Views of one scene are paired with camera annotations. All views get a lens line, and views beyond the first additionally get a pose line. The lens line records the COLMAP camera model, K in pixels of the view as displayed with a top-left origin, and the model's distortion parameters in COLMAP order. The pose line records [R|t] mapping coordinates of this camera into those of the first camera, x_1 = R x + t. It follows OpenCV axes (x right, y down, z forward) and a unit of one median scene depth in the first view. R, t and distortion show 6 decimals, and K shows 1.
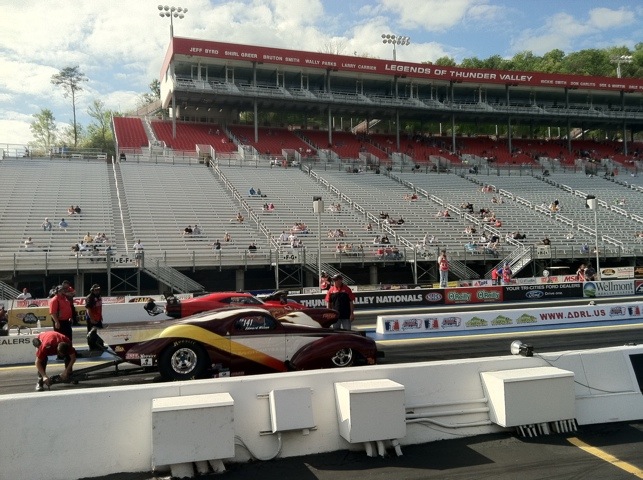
lens RADIAL K [[582.8, 0, 323.6], [0, 582.8, 240.4], [0, 0, 1]] dist [-0.024769, 0.000000]
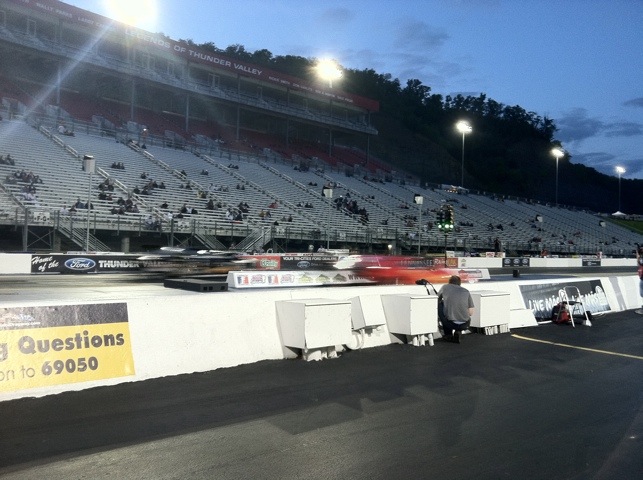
lens RADIAL K [[582.8, 0, 318.7], [0, 582.8, 239.2], [0, 0, 1]] dist [-0.024769, 0.000000]
pose [[0.866305, 0.063707, 0.495436, -0.120798], [-0.077983, 0.996921, 0.008168, 0.020343], [-0.493390, -0.045711, 0.868606, -0.006404]]
